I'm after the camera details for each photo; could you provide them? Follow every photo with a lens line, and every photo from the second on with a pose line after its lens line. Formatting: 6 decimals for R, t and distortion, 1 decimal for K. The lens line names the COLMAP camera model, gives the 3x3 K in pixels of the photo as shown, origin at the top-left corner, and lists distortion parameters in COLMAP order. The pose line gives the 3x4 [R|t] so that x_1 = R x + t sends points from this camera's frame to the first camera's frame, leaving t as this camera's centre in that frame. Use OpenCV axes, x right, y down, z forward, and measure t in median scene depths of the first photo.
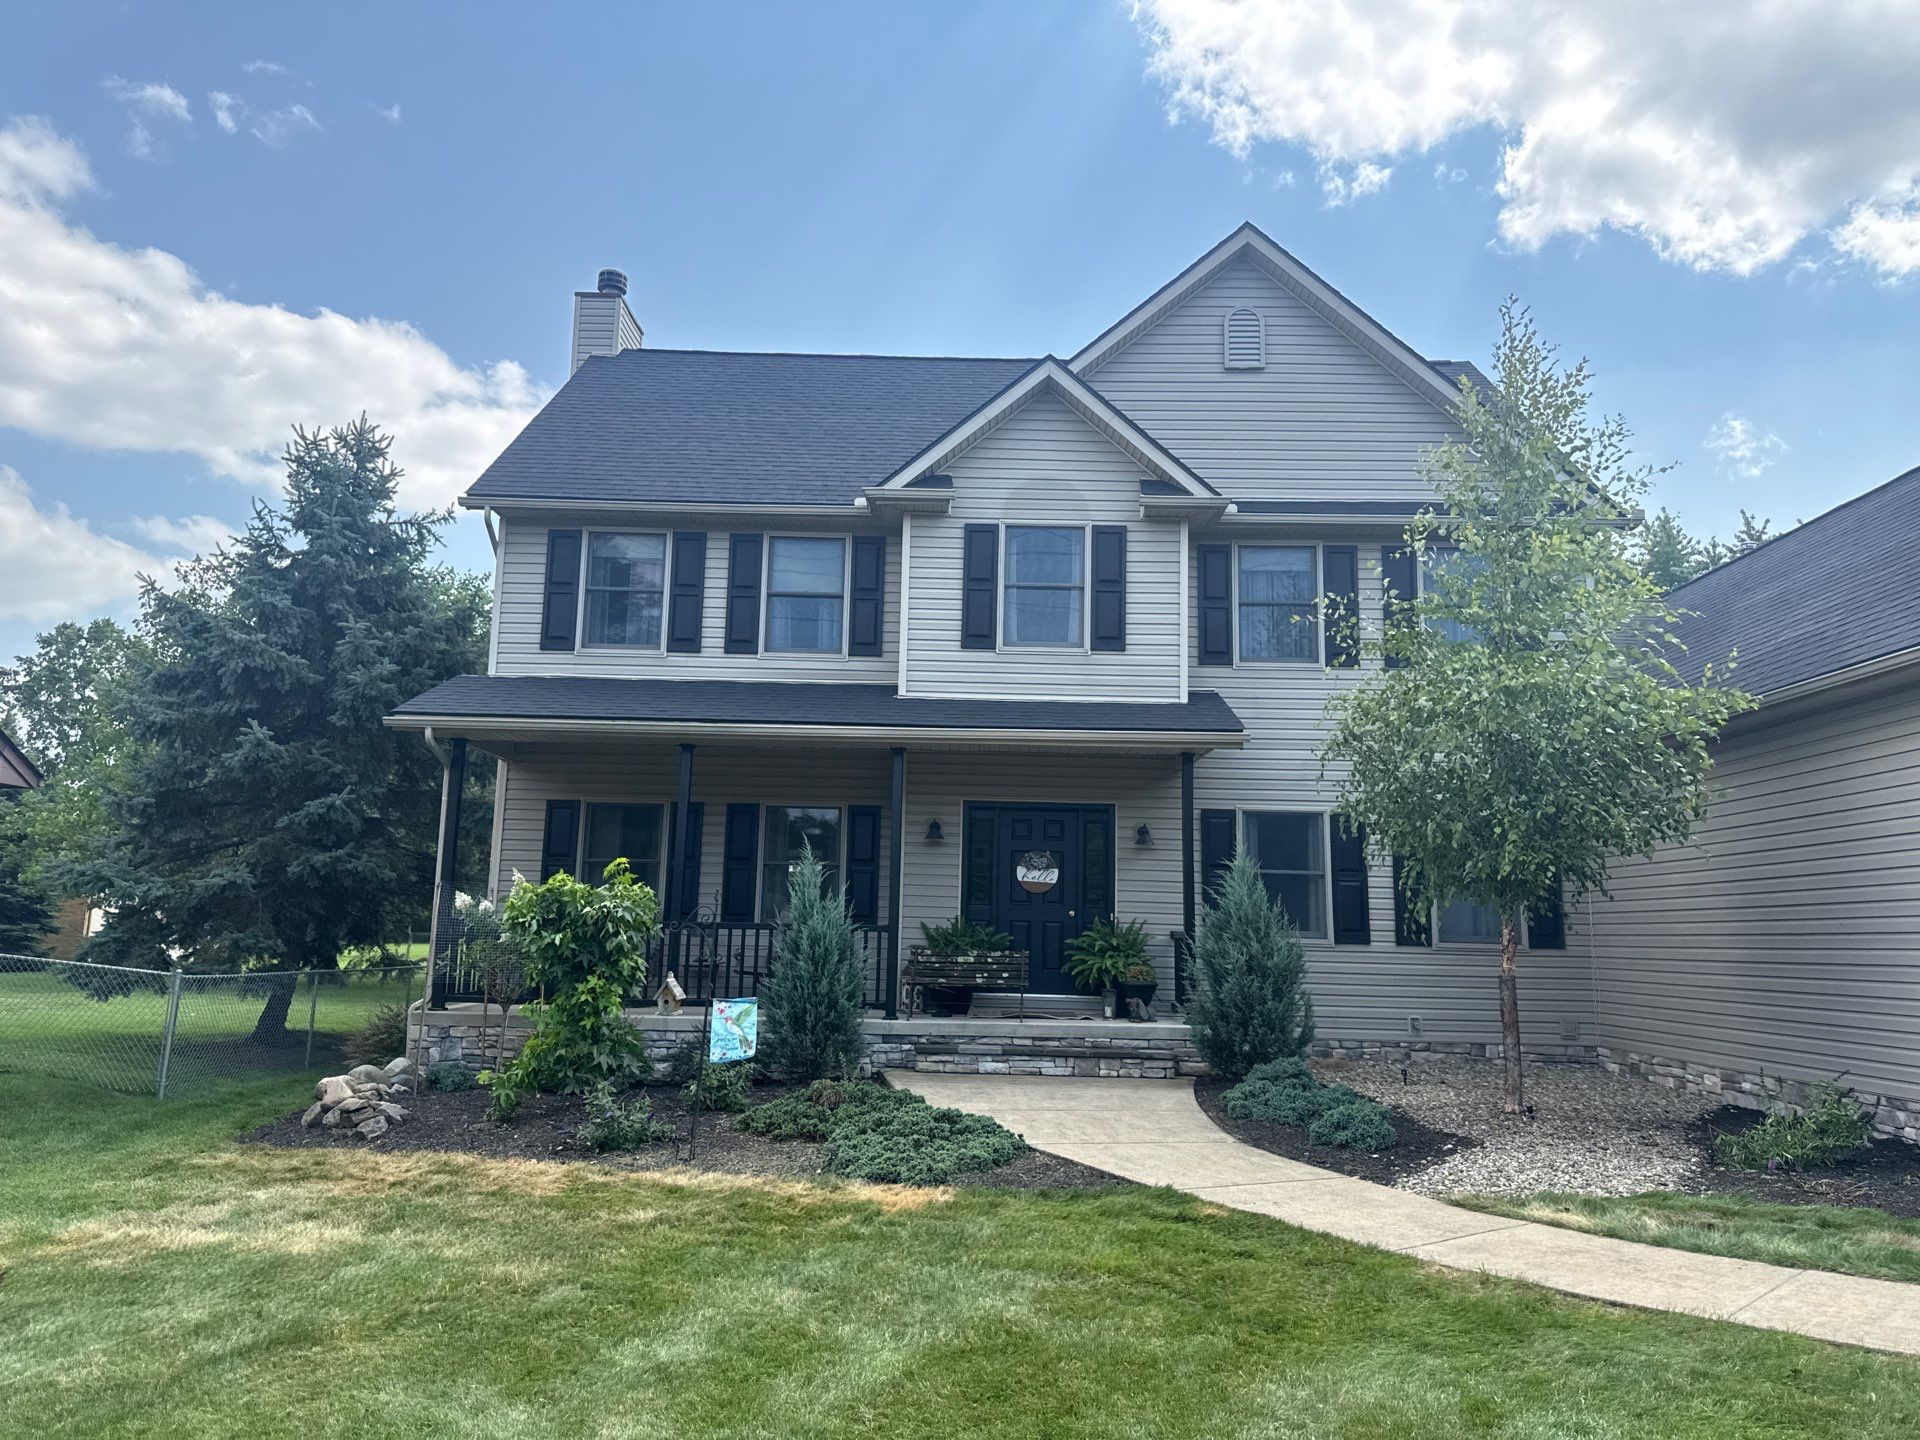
lens RADIAL K [[1349.6, 0, 955.9], [0, 1349.6, 706.5], [0, 0, 1]] dist [0.113605, -0.125610]
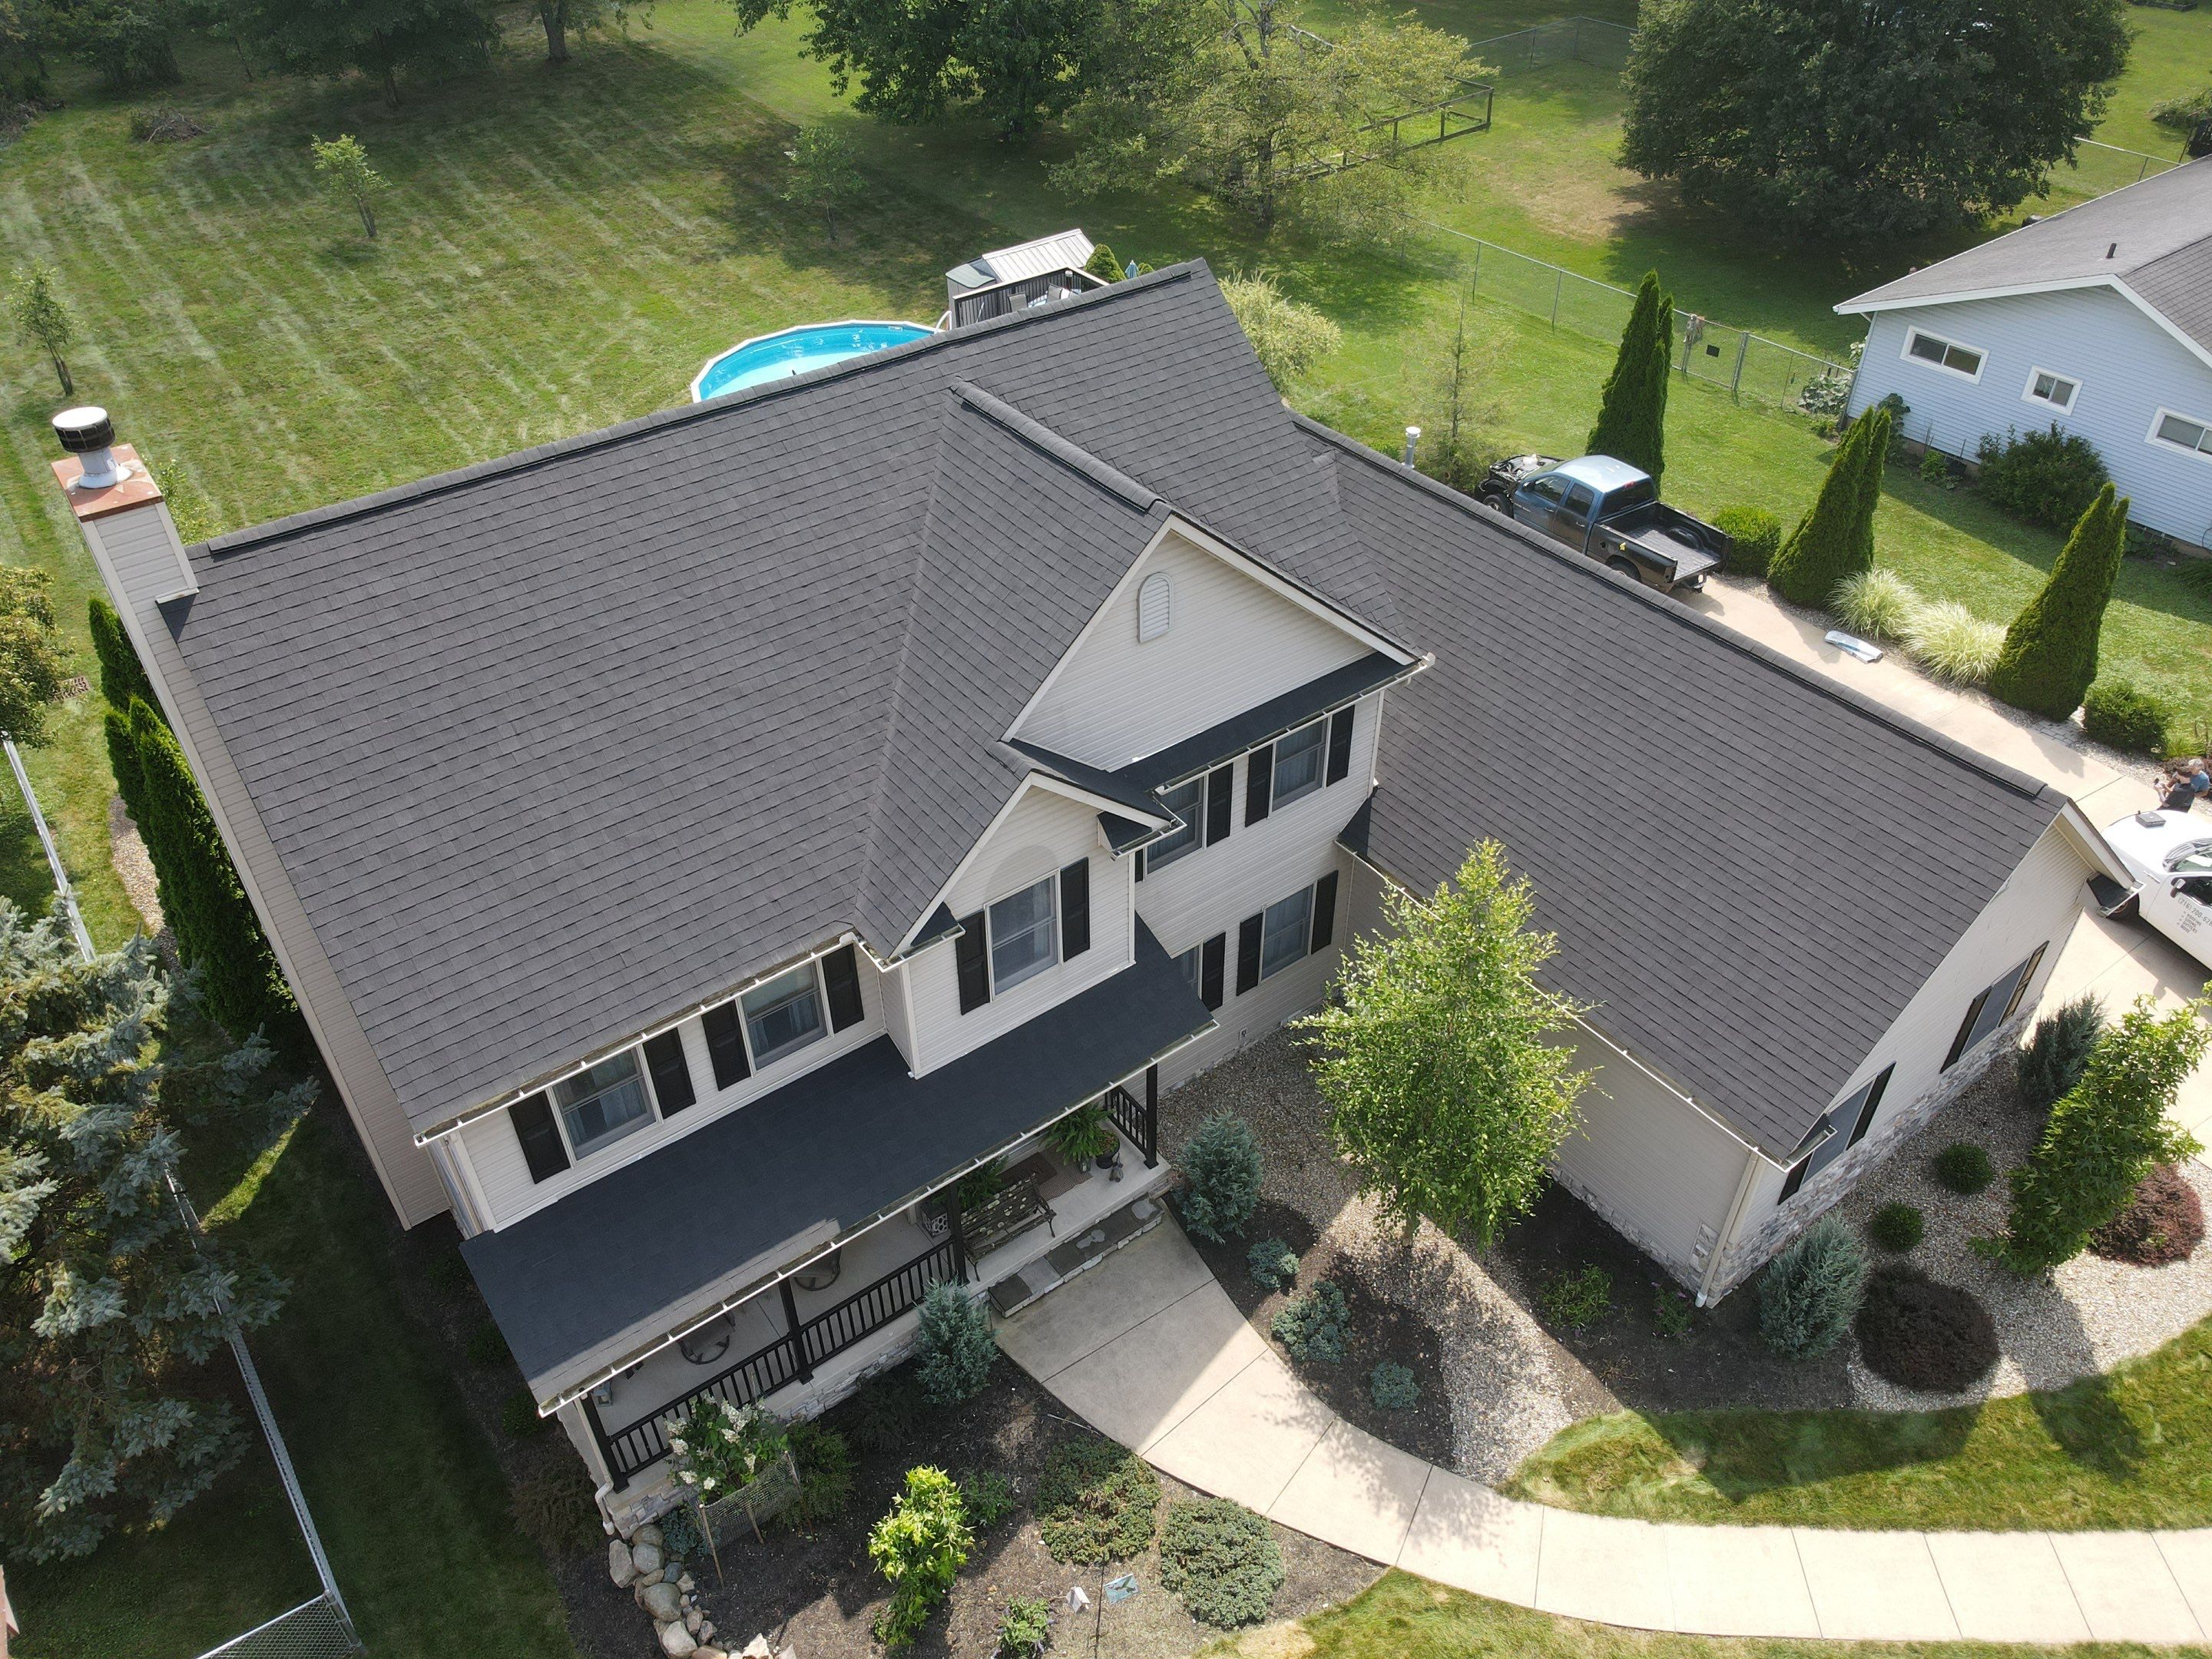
lens RADIAL K [[1600.3, 0, 1107.3], [0, 1600.3, 824.2], [0, 0, 1]] dist [-0.003958, 0.004957]
pose [[0.790858, -0.405341, 0.458523, -0.403554], [-0.076009, 0.678364, 0.730784, -1.028497], [-0.607262, -0.612798, 0.505679, 0.395904]]
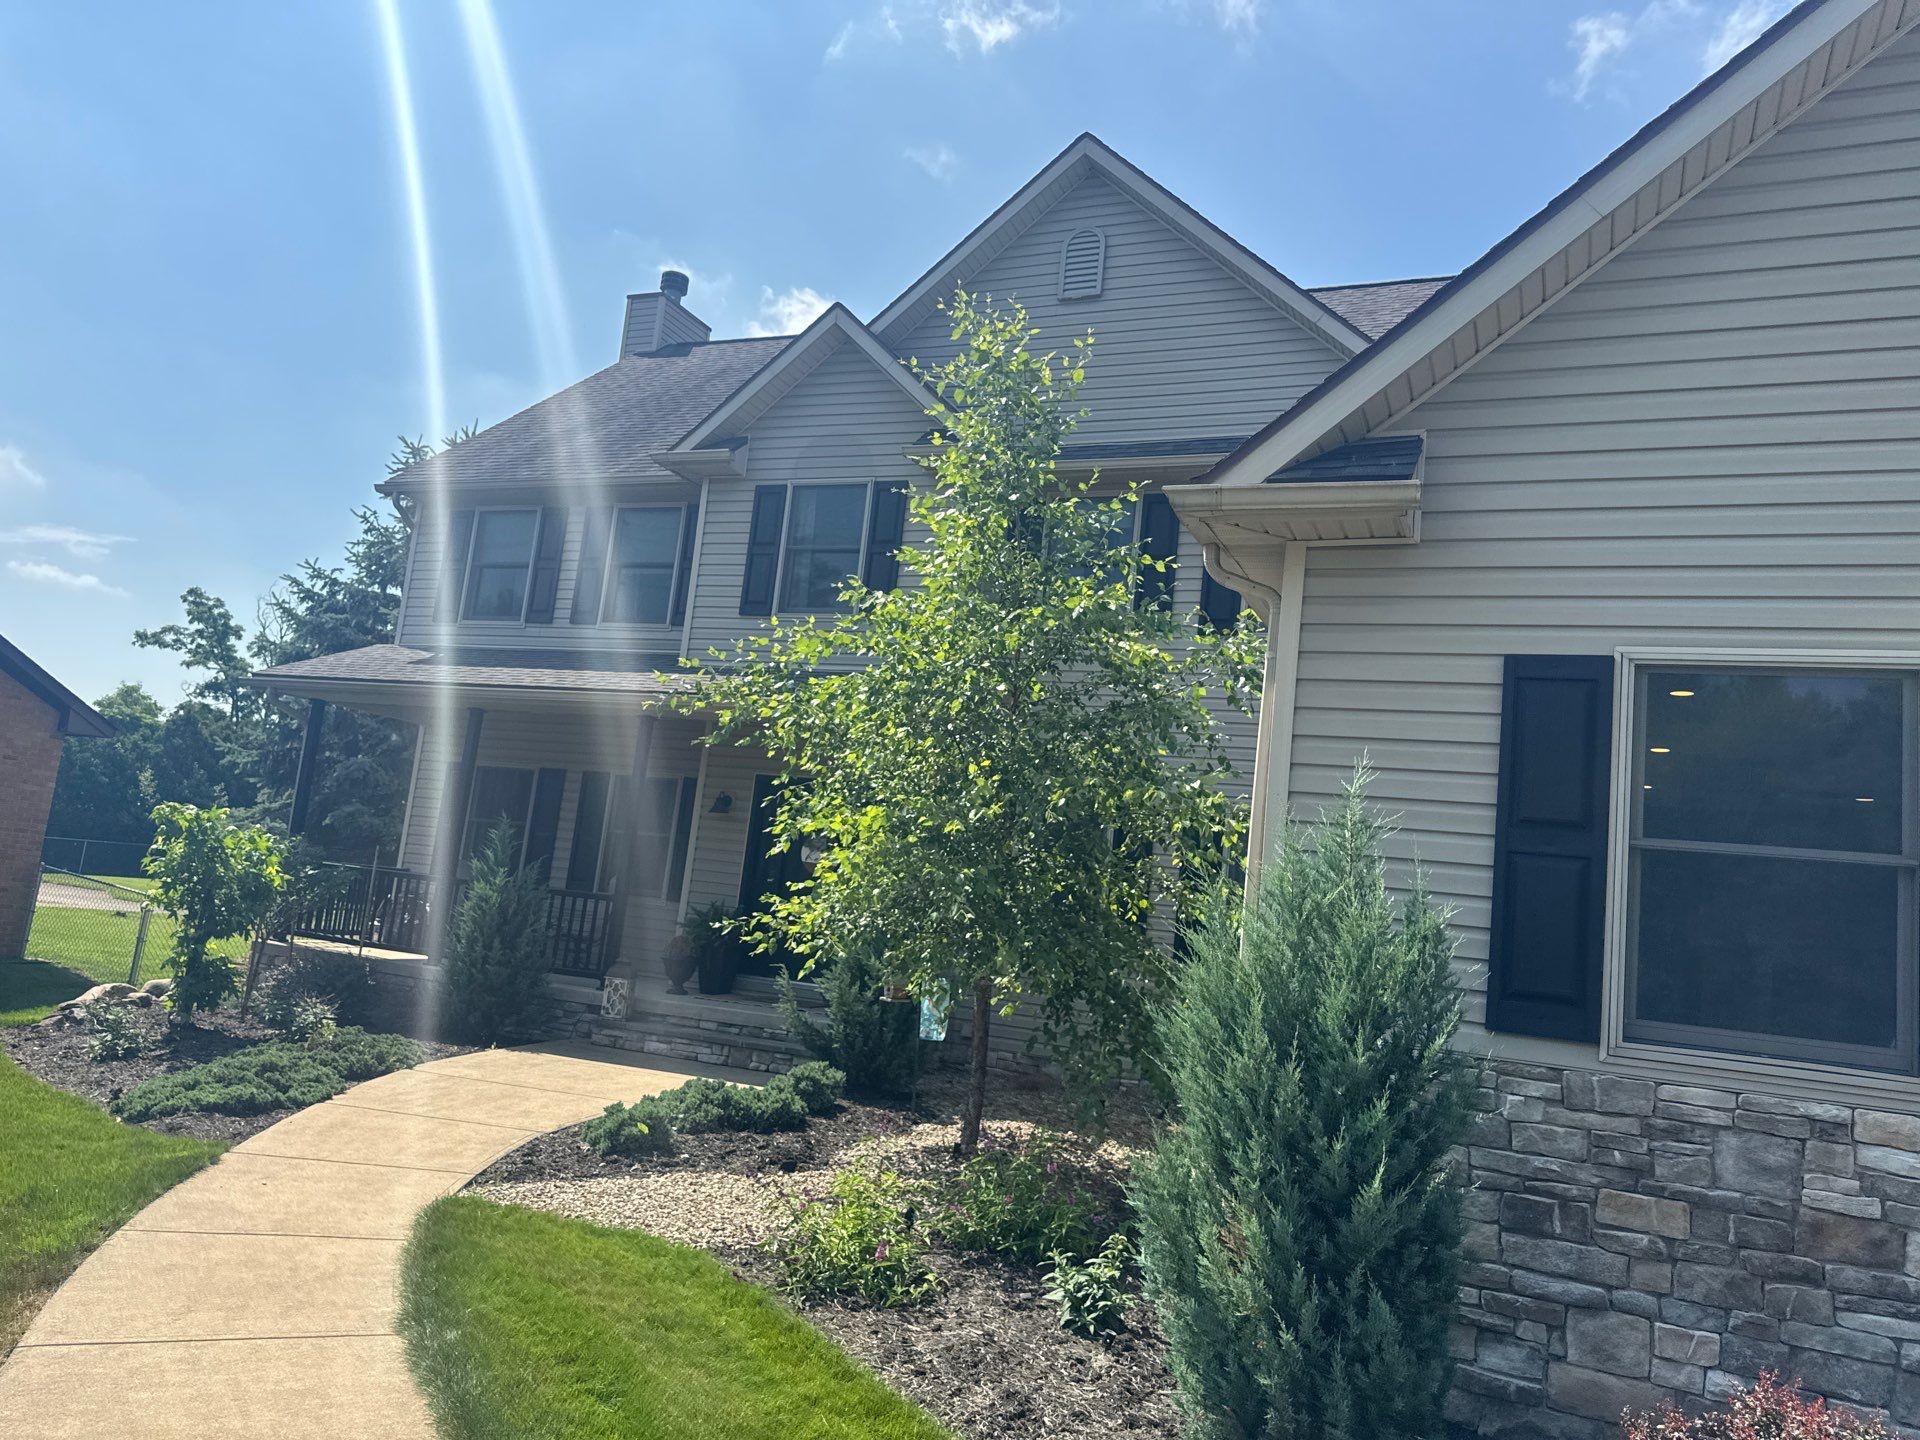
lens RADIAL K [[1360.7, 0, 953.3], [0, 1360.7, 712.9], [0, 0, 1]] dist [0.107397, -0.149968]
pose [[0.919721, 0.019729, -0.392076, 0.516695], [-0.021239, 0.999774, 0.000488, 0.021794], [0.391997, 0.007879, 0.919933, 0.164981]]
